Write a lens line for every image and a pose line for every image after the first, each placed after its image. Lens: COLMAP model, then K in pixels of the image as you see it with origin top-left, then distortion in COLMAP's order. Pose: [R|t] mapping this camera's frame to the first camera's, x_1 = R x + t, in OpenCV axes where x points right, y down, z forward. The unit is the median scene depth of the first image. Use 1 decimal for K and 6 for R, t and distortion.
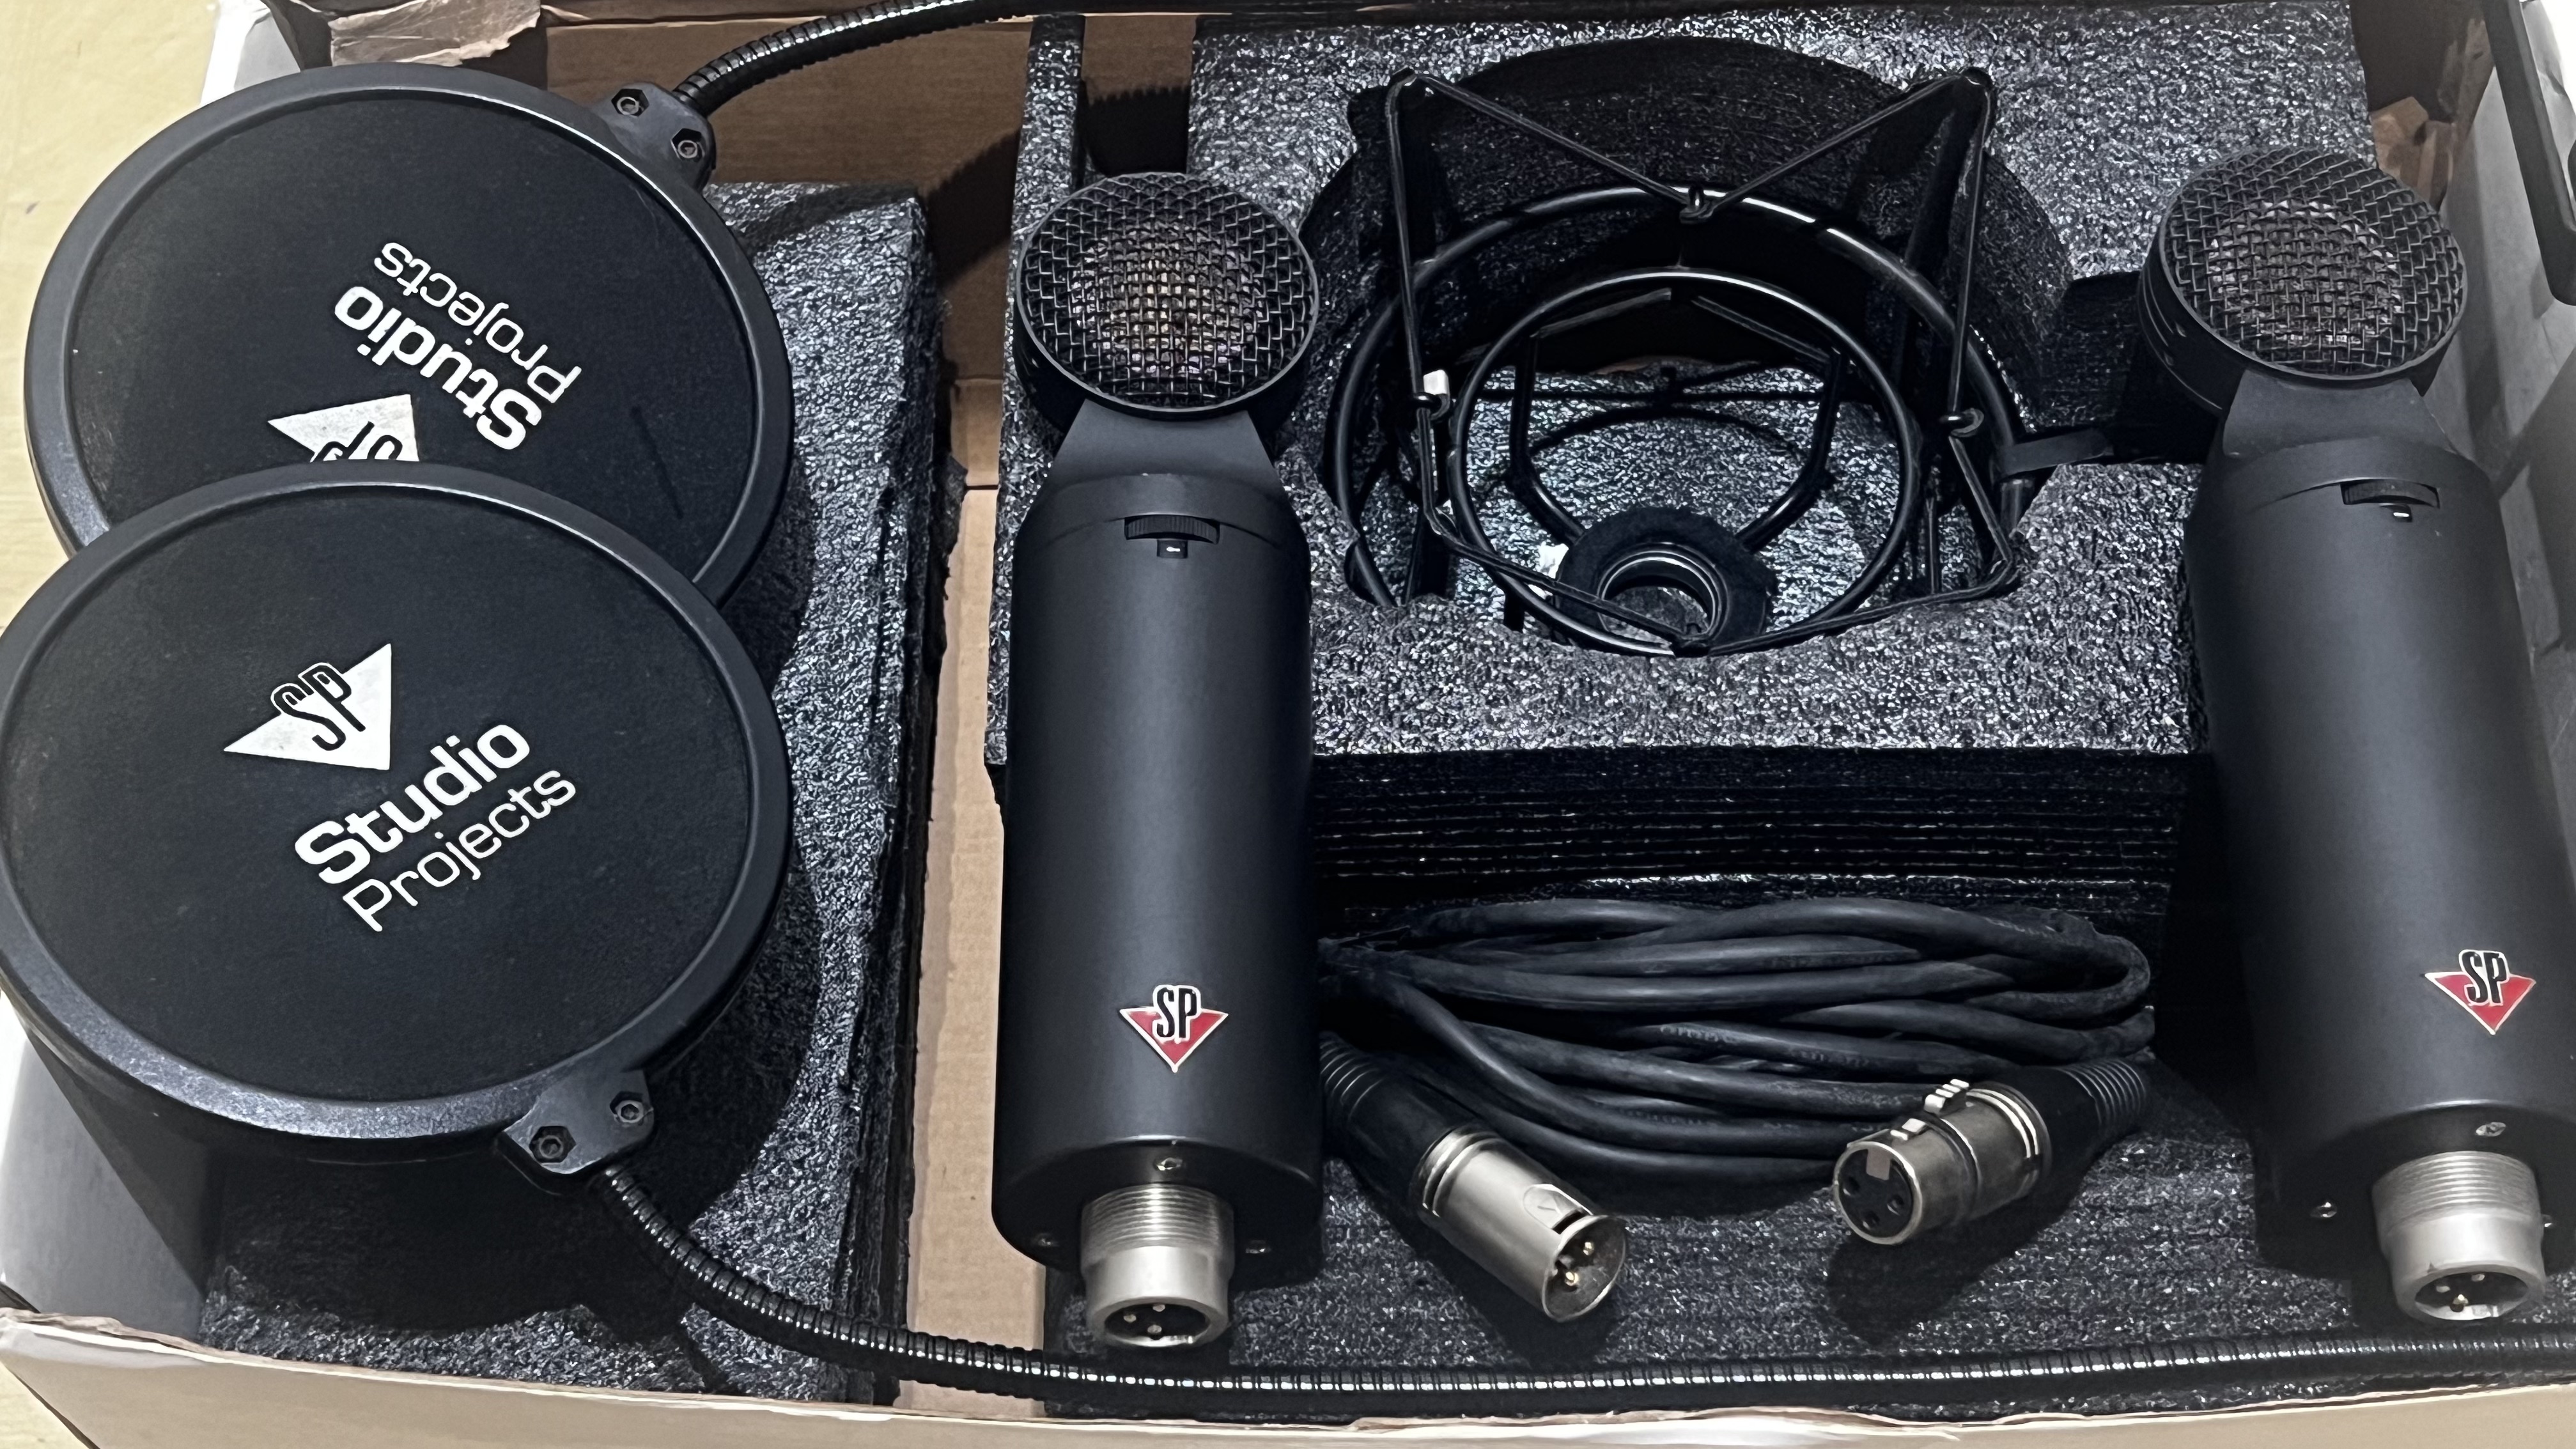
lens RADIAL K [[3618.2, 0, 1269.7], [0, 3618.2, 724.9], [0, 0, 1]] dist [0.250450, -0.903685]
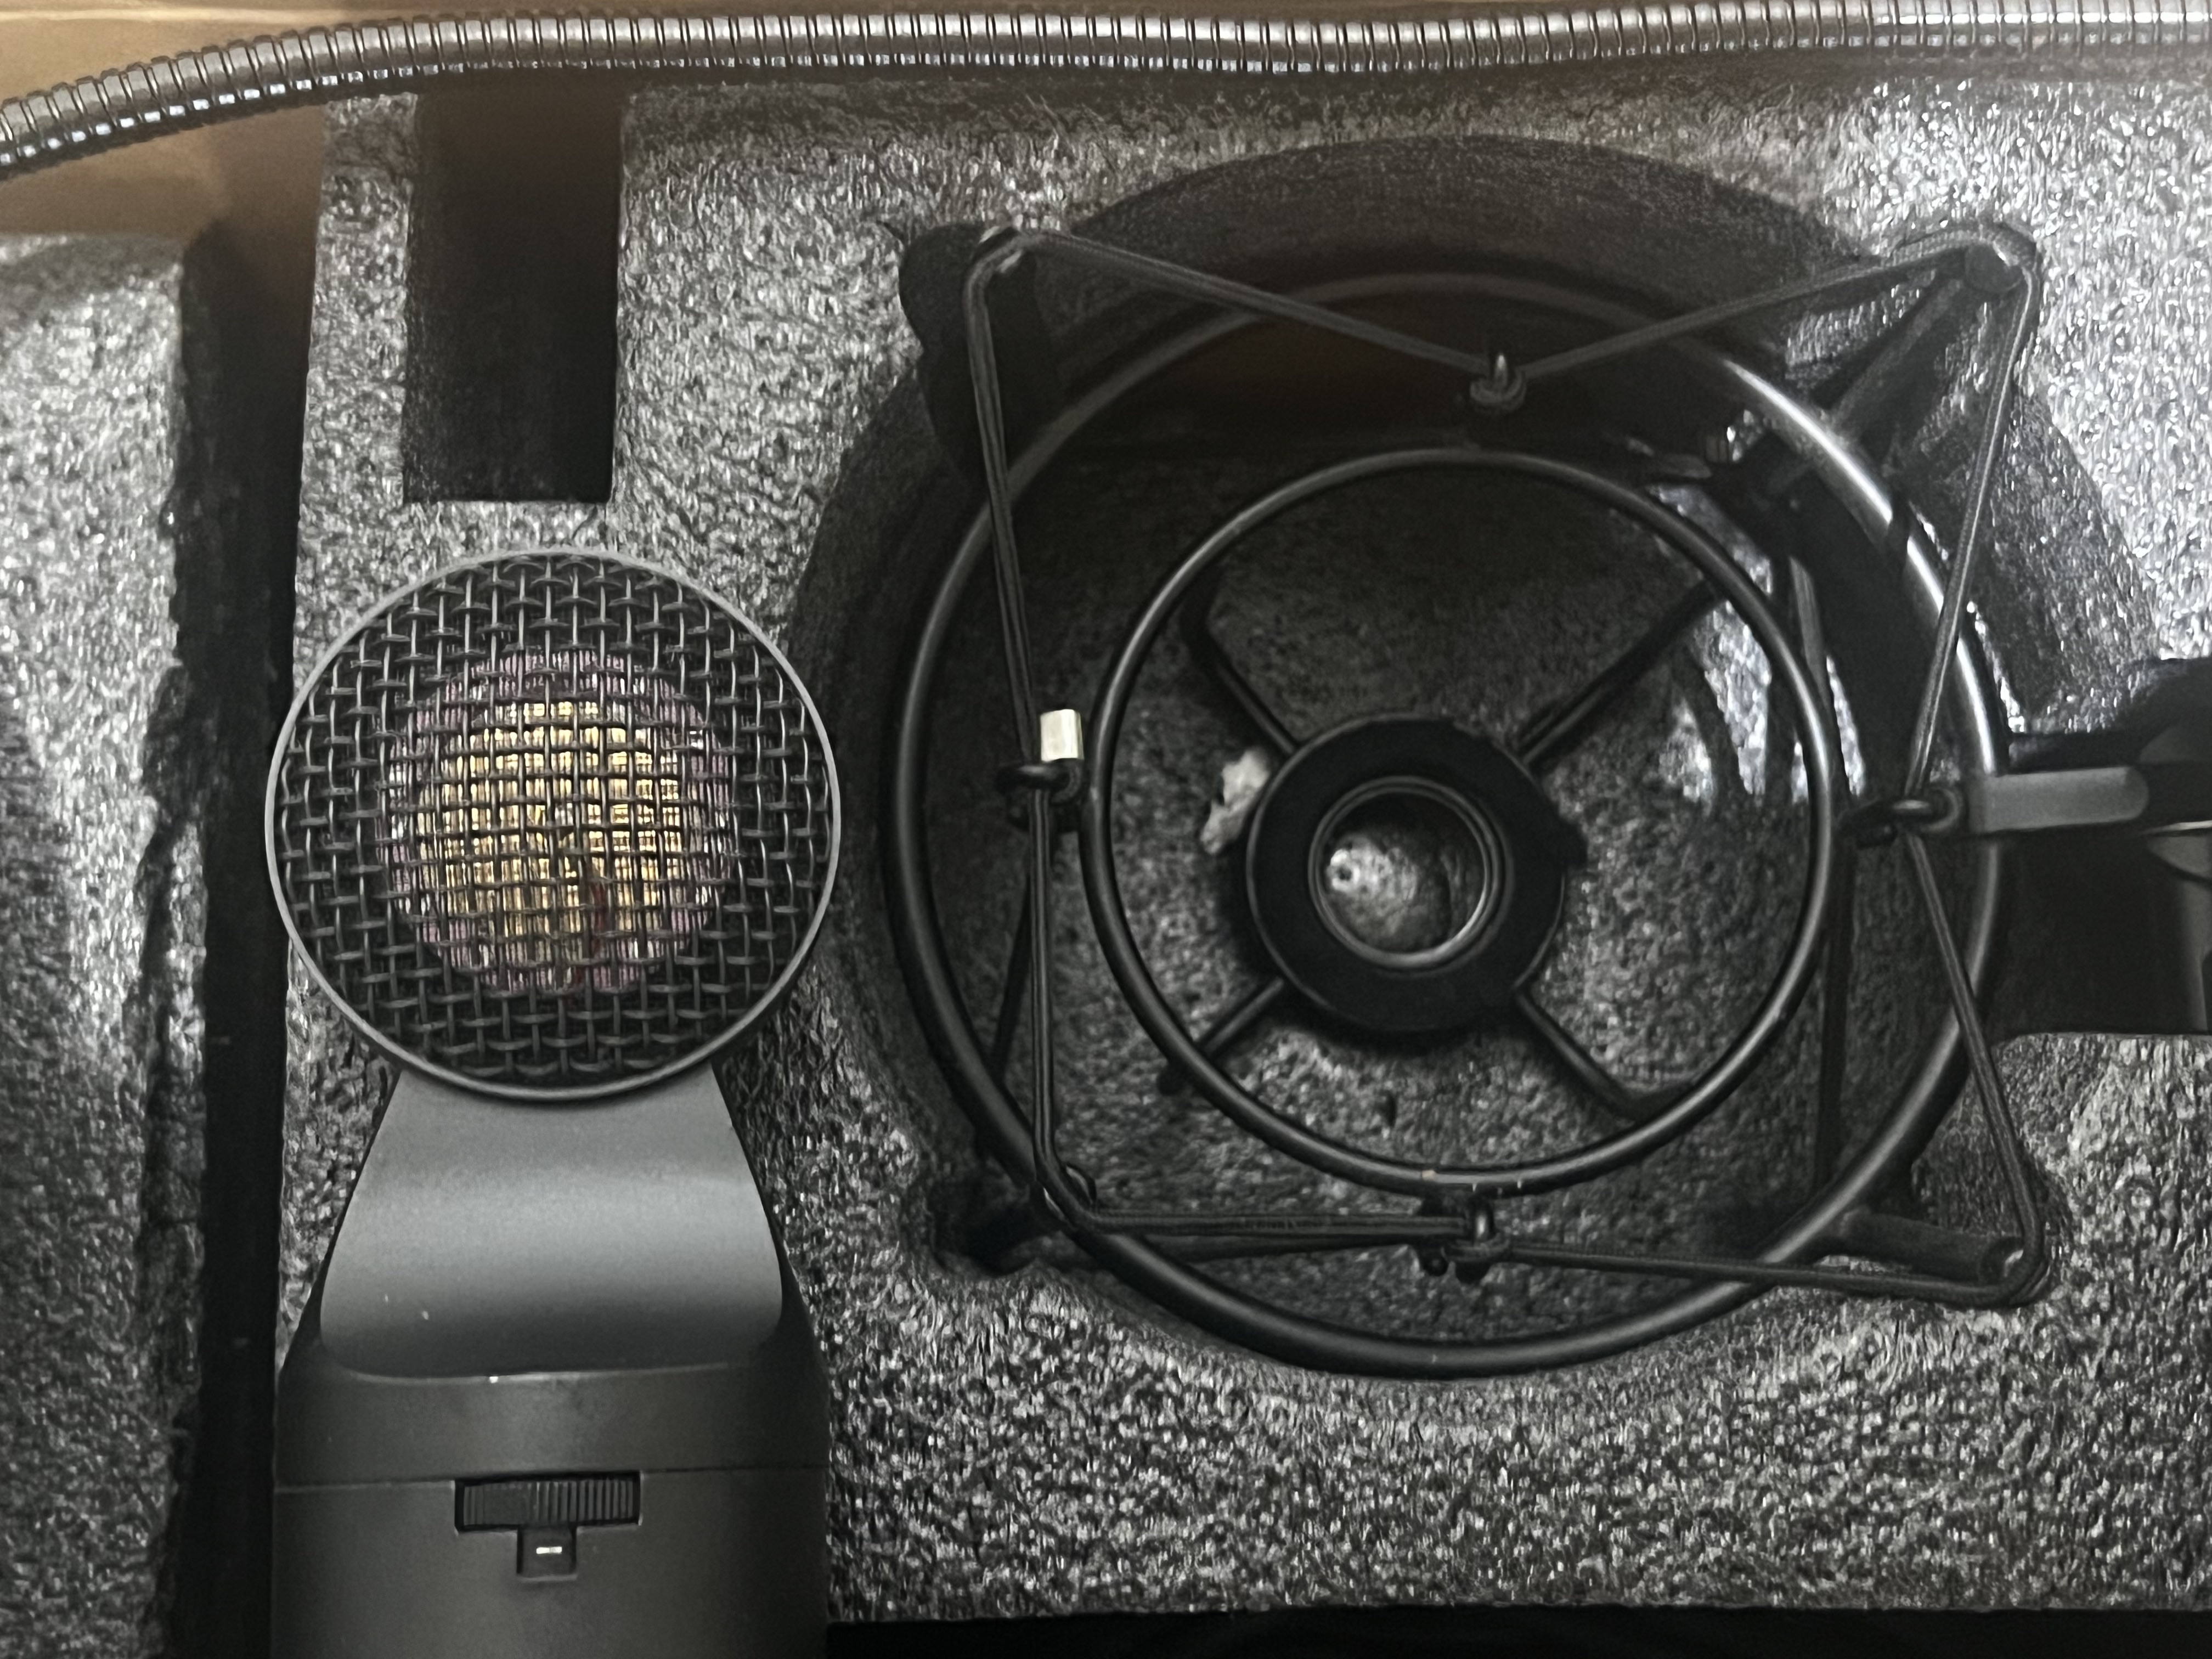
lens RADIAL K [[3209.3, 0, 1120.6], [0, 3209.3, 827.4], [0, 0, 1]] dist [0.200689, -0.846870]
pose [[0.998445, -0.016790, 0.053161, 0.029559], [-0.003592, 0.932216, 0.361885, -0.290942], [-0.055634, -0.361514, 0.930706, 0.541675]]
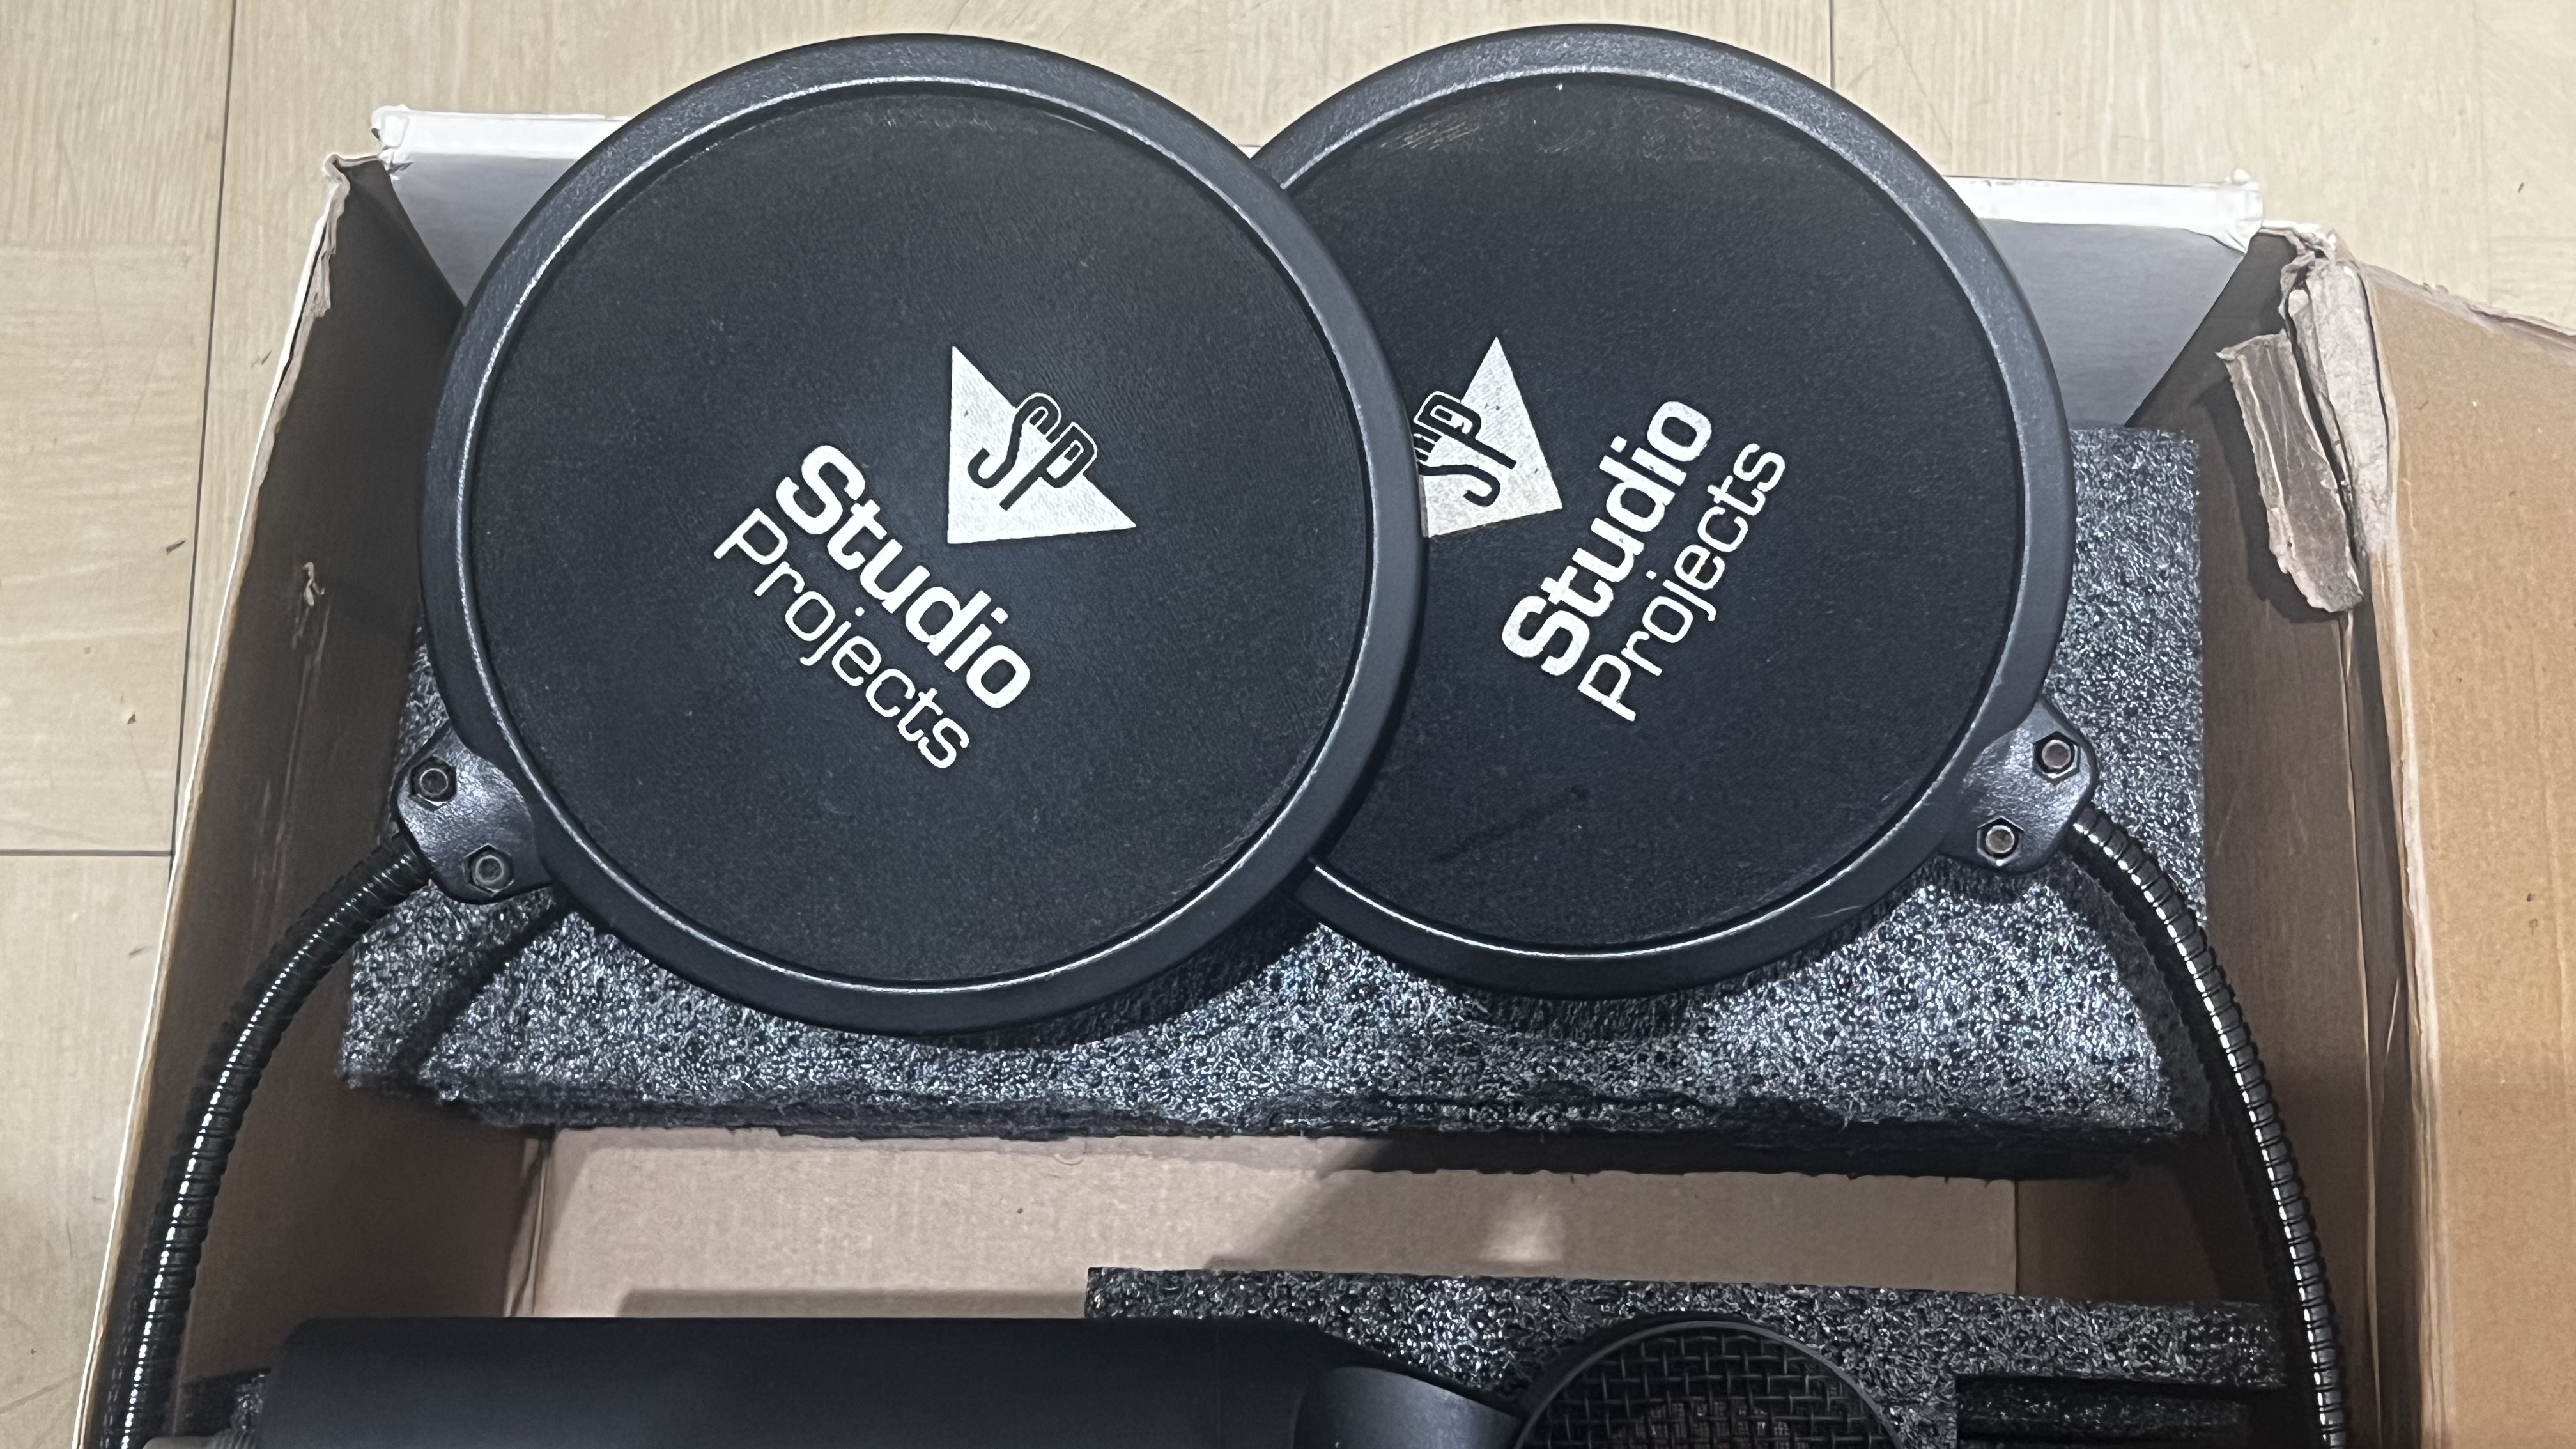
lens RADIAL K [[3719.6, 0, 1306.4], [0, 3719.6, 737.2], [0, 0, 1]] dist [0.223391, -0.979150]
pose [[-0.013159, 0.987729, -0.155623, -0.065361], [-0.867098, 0.066236, 0.493714, -0.423830], [0.497963, 0.141437, 0.855587, 0.312718]]
